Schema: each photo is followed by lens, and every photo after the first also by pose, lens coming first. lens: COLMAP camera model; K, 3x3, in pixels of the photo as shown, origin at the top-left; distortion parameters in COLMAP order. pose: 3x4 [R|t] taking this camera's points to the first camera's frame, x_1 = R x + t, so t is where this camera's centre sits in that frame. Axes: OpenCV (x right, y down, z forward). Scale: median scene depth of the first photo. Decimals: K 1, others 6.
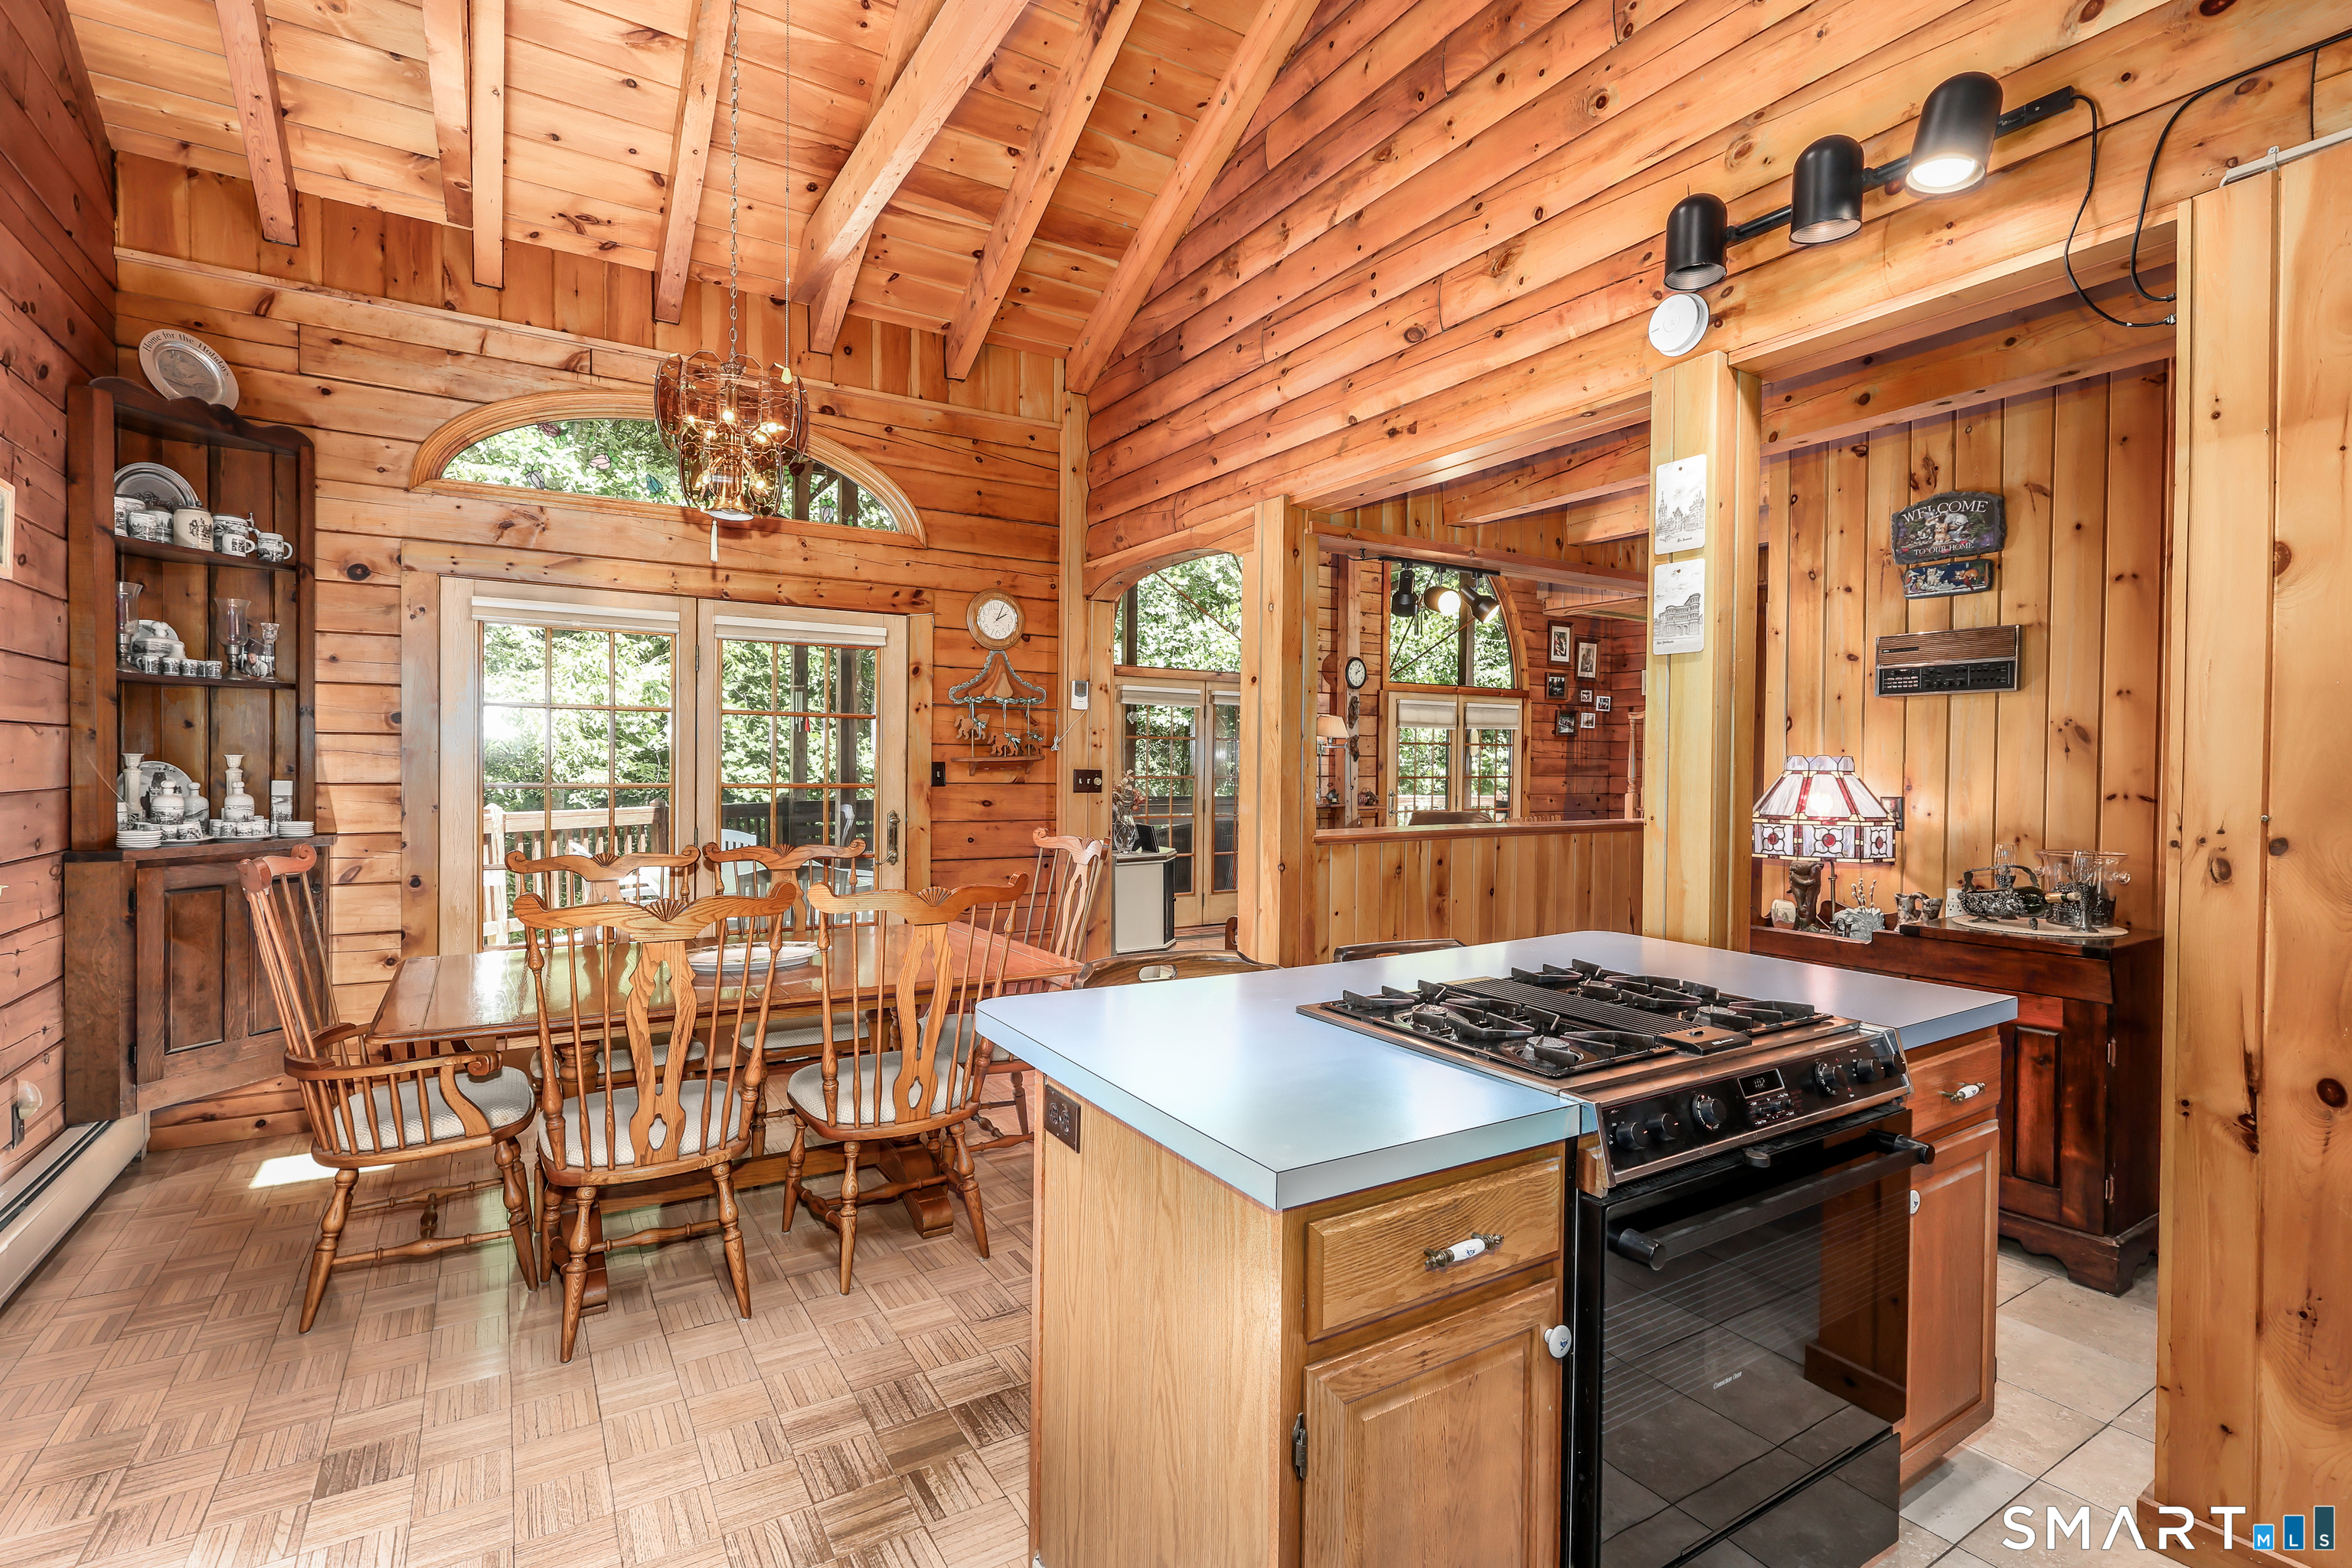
lens RADIAL K [[1092.7, 0, 1162.7], [0, 1092.7, 775.2], [0, 0, 1]] dist [0.002566, -0.000538]
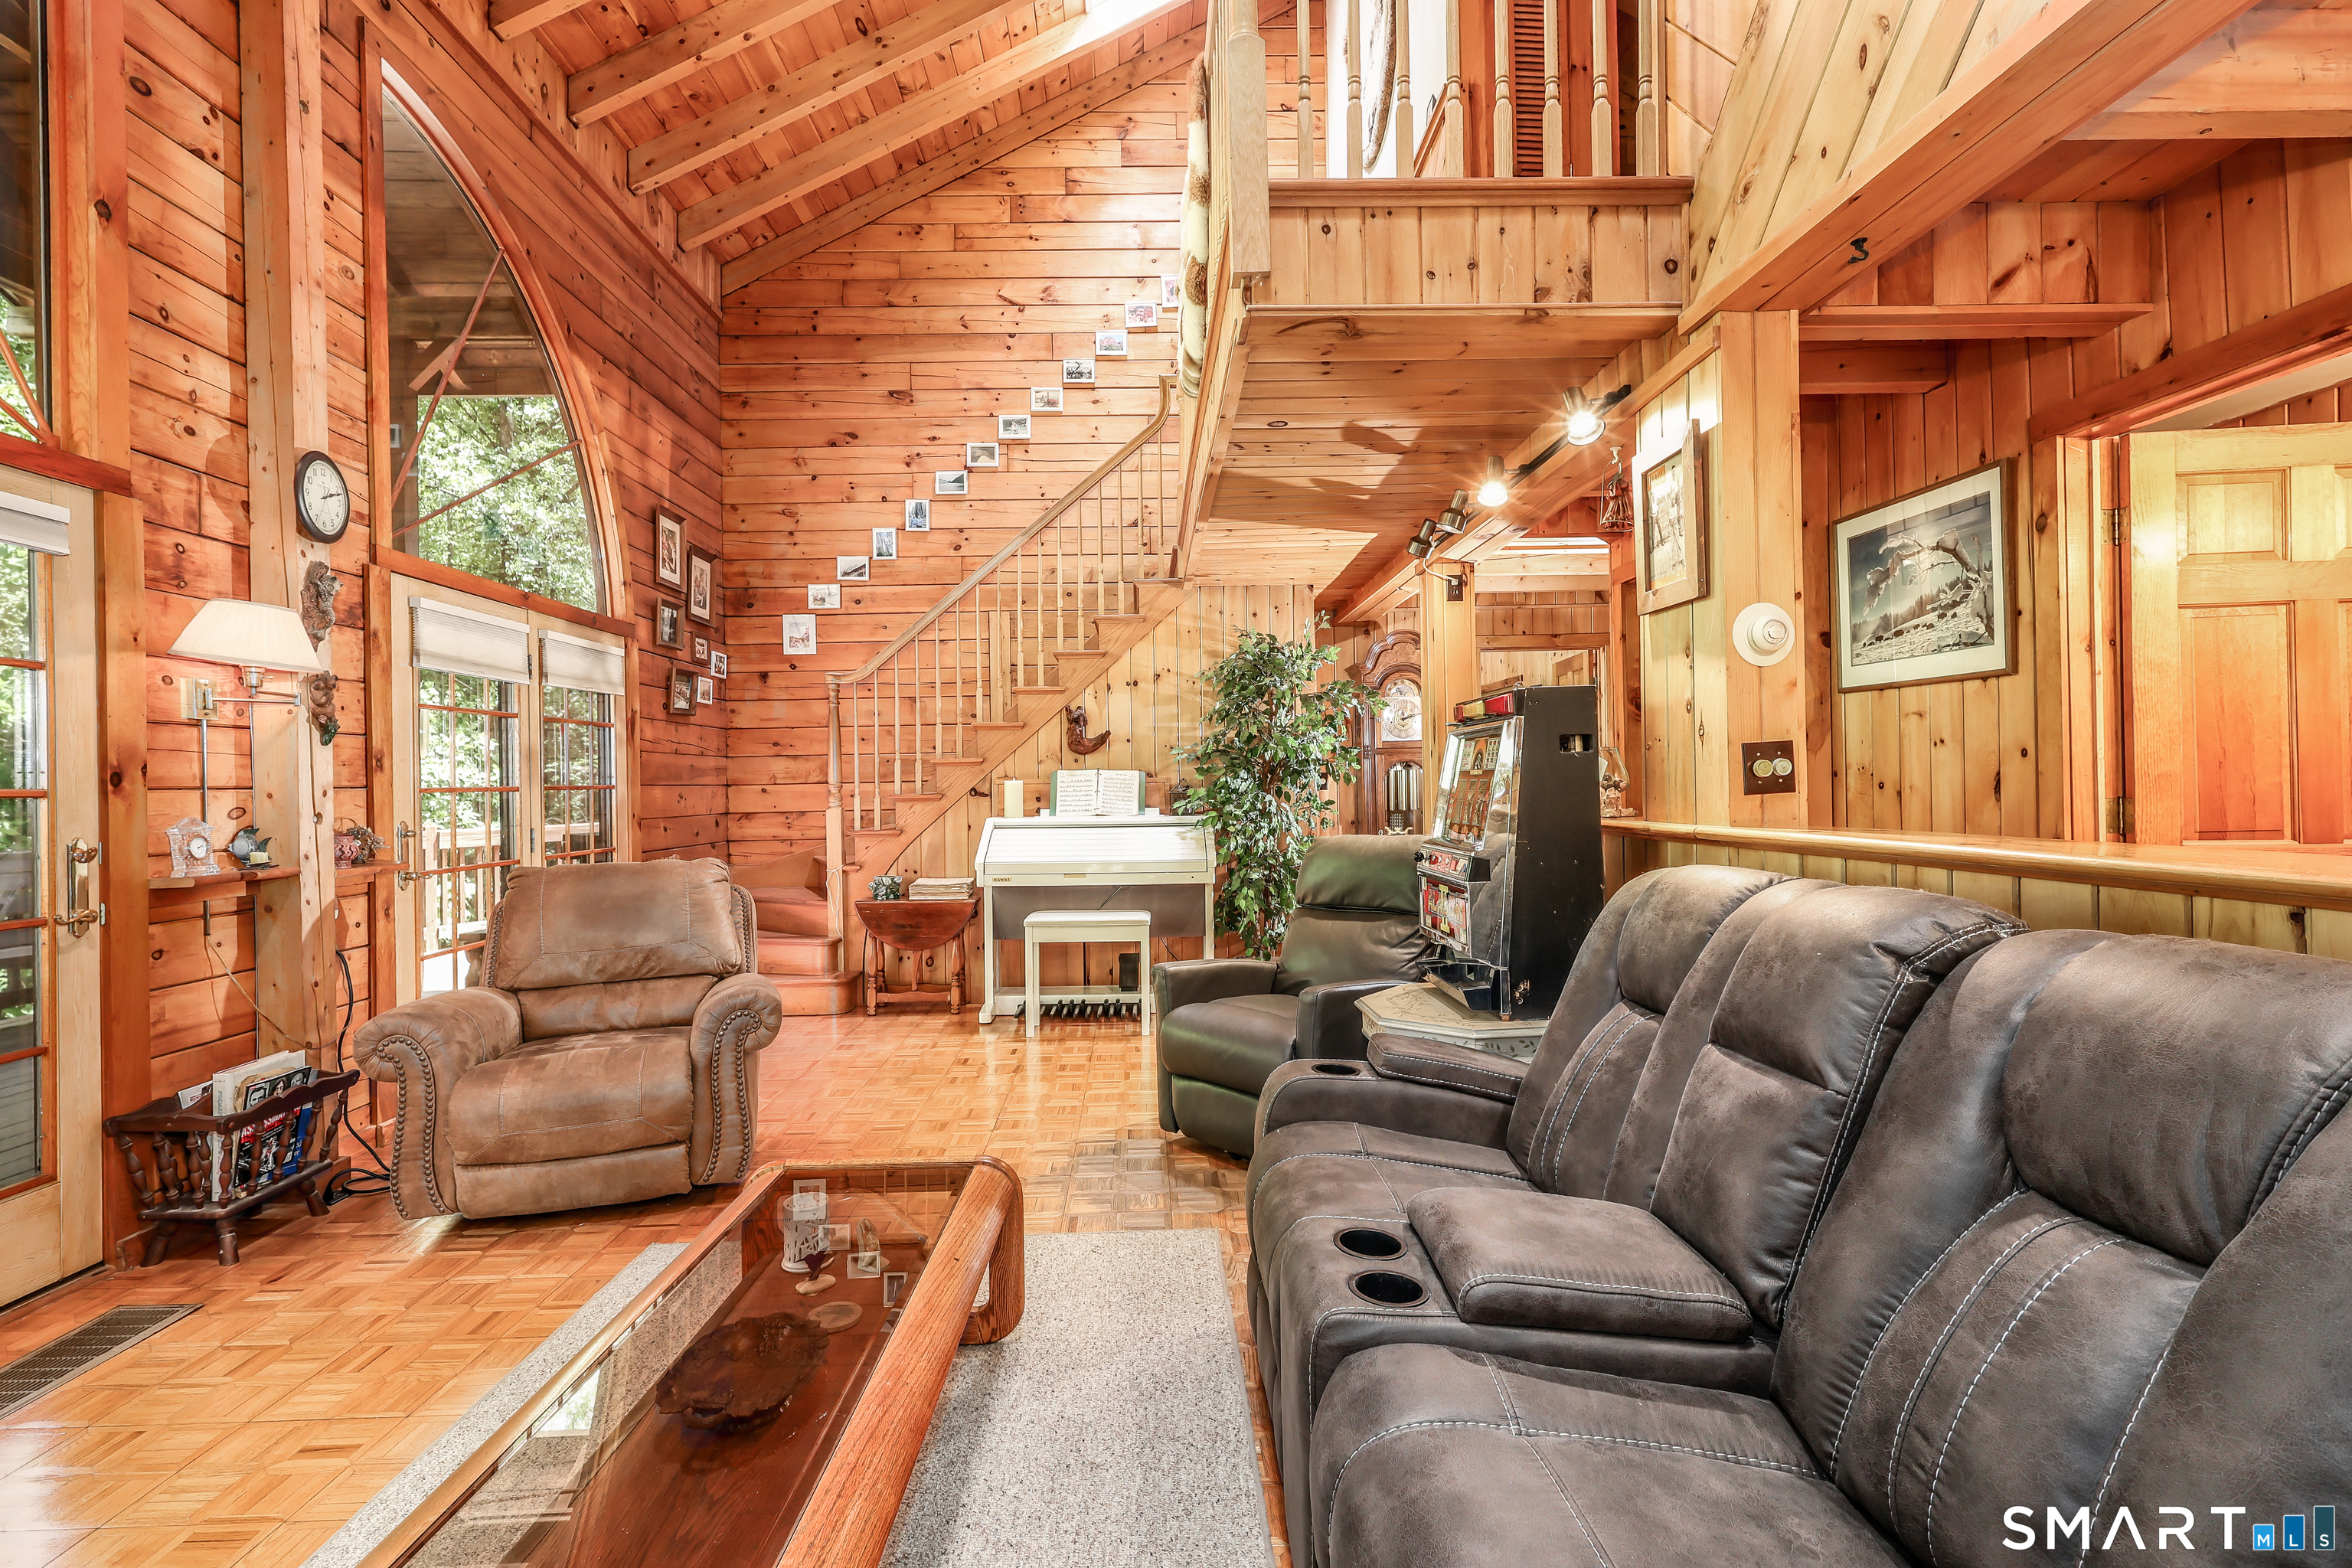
lens RADIAL K [[1092.7, 0, 1168.7], [0, 1092.7, 785.3], [0, 0, 1]] dist [0.002566, -0.000538]
pose [[0.505238, -0.020591, 0.862734, 0.003650], [0.032382, 0.999464, 0.004890, 0.004837], [-0.862372, 0.025466, 0.505634, 0.364089]]
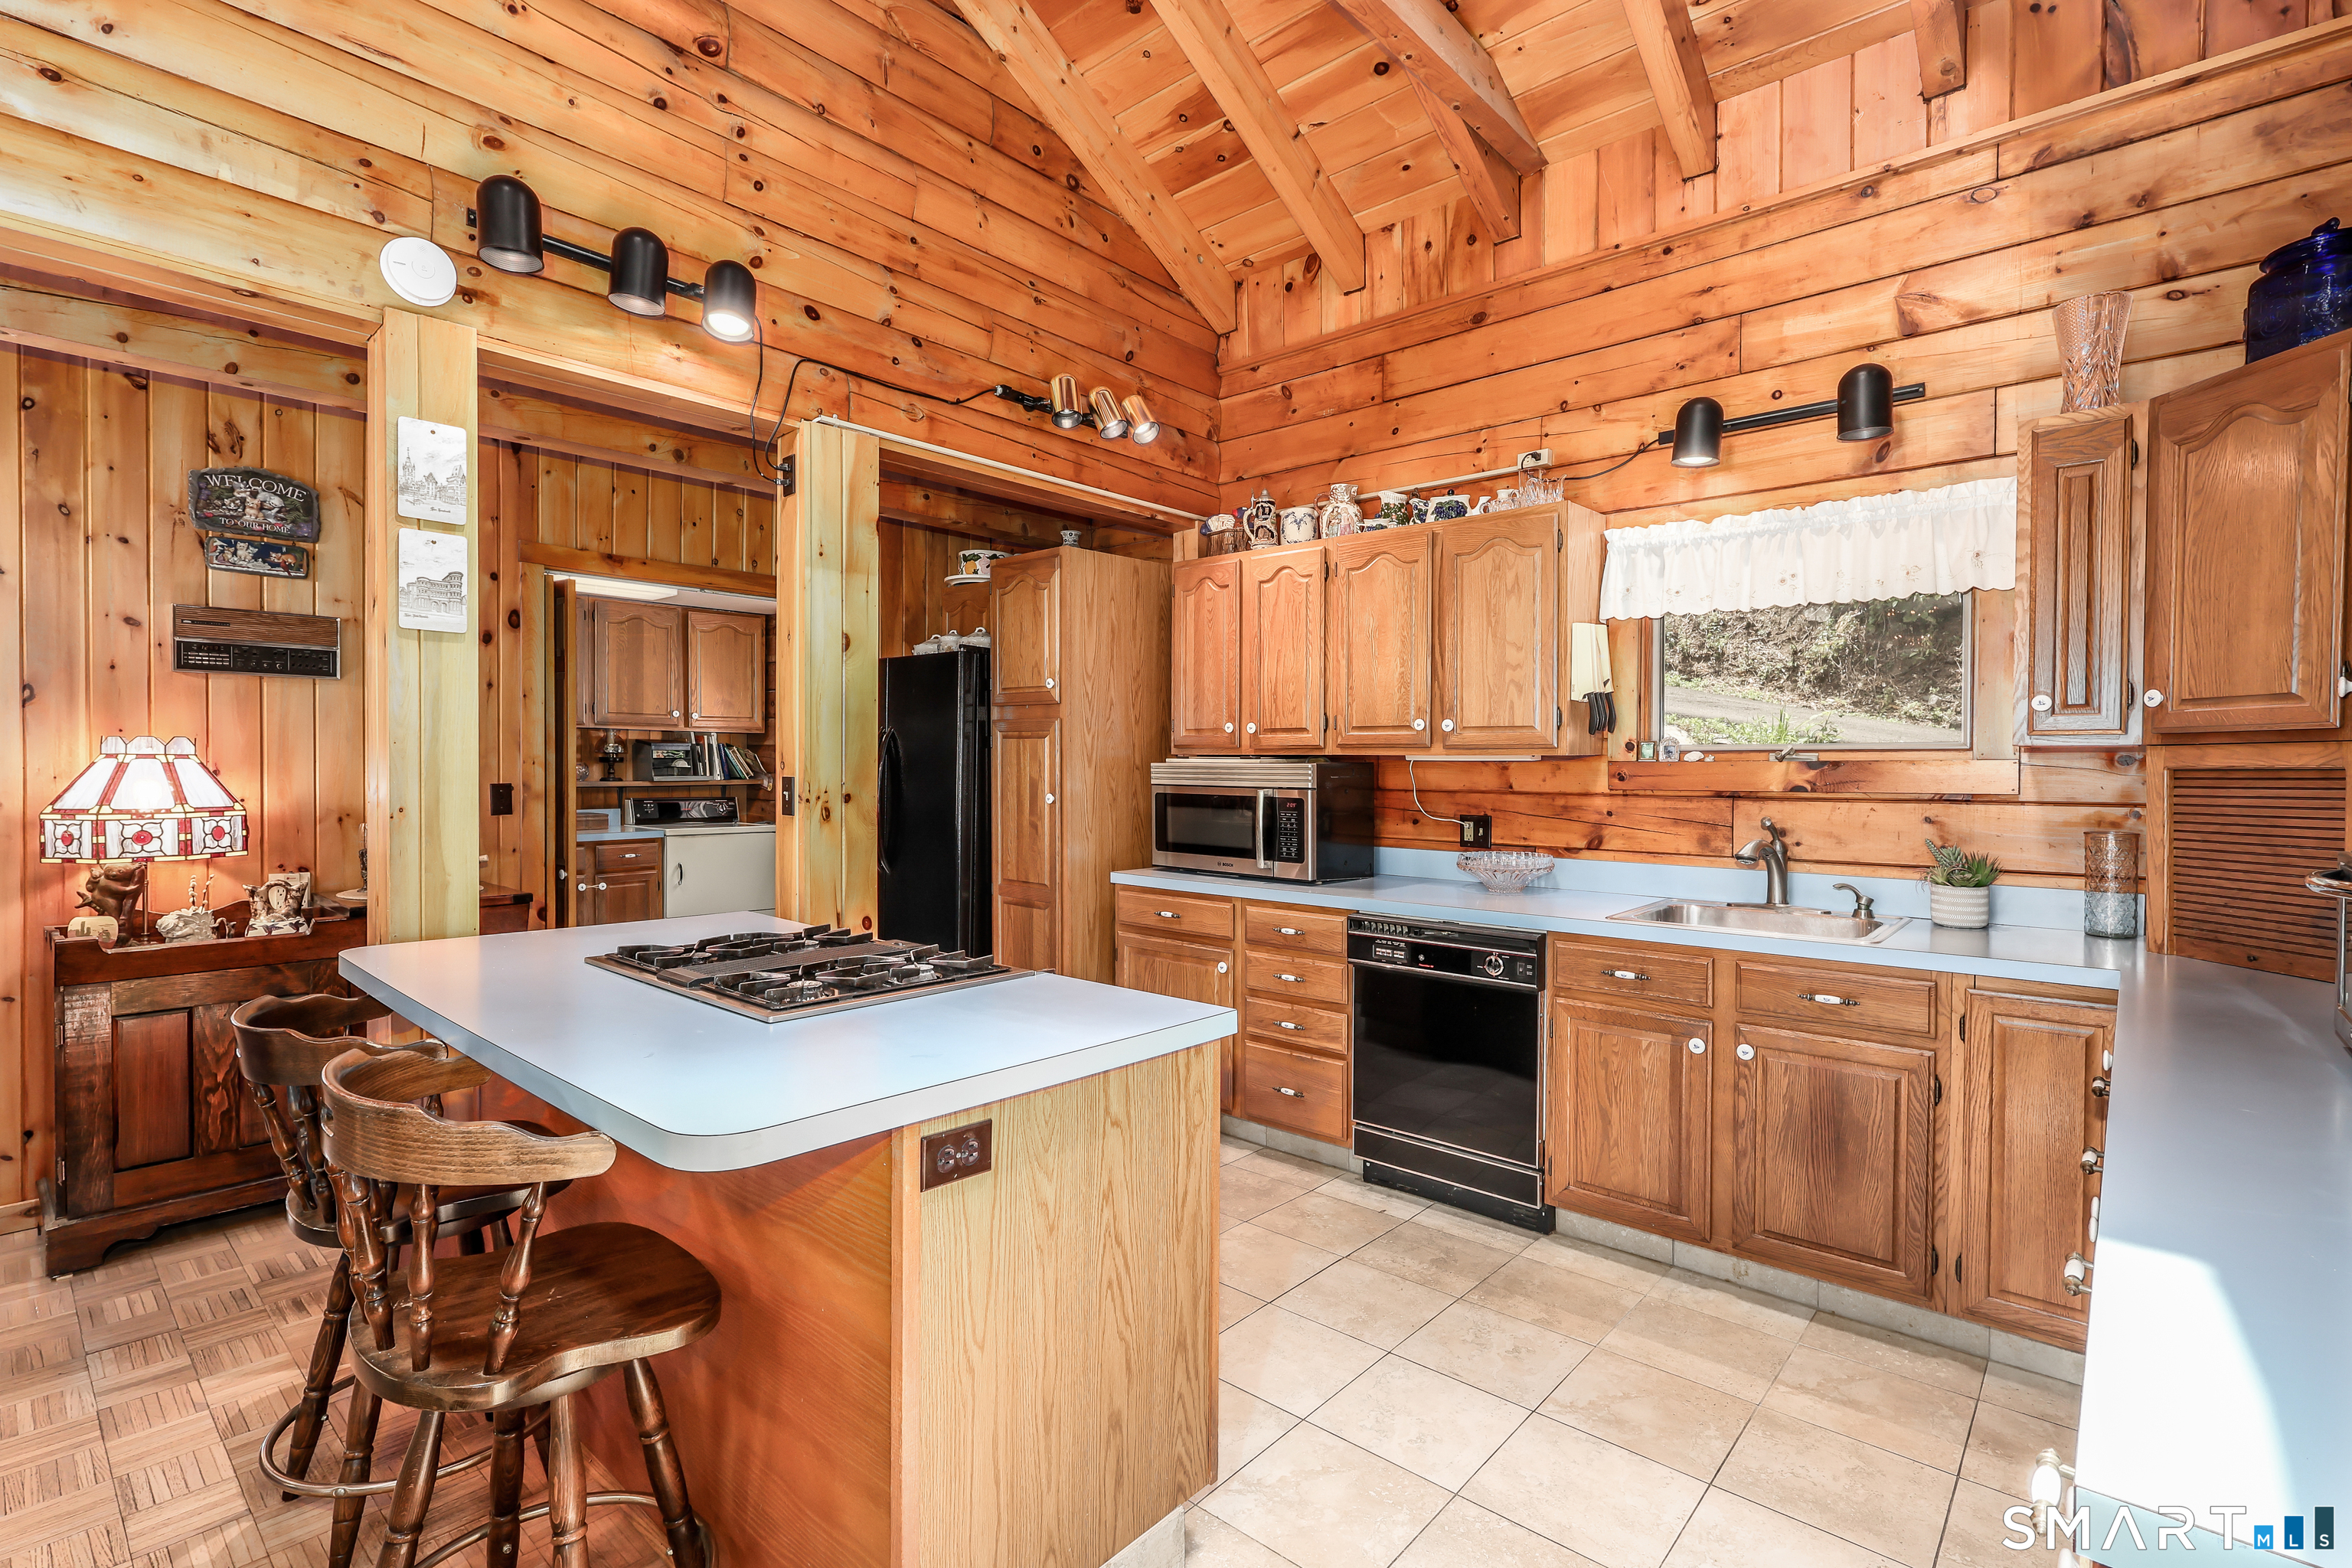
lens RADIAL K [[1092.7, 0, 1176.8], [0, 1092.7, 781.8], [0, 0, 1]] dist [0.002566, -0.000538]
pose [[-0.285233, -0.024955, 0.958133, -0.459891], [-0.000319, 0.999663, 0.025941, -0.005567], [-0.958458, 0.007094, -0.285145, 0.502635]]
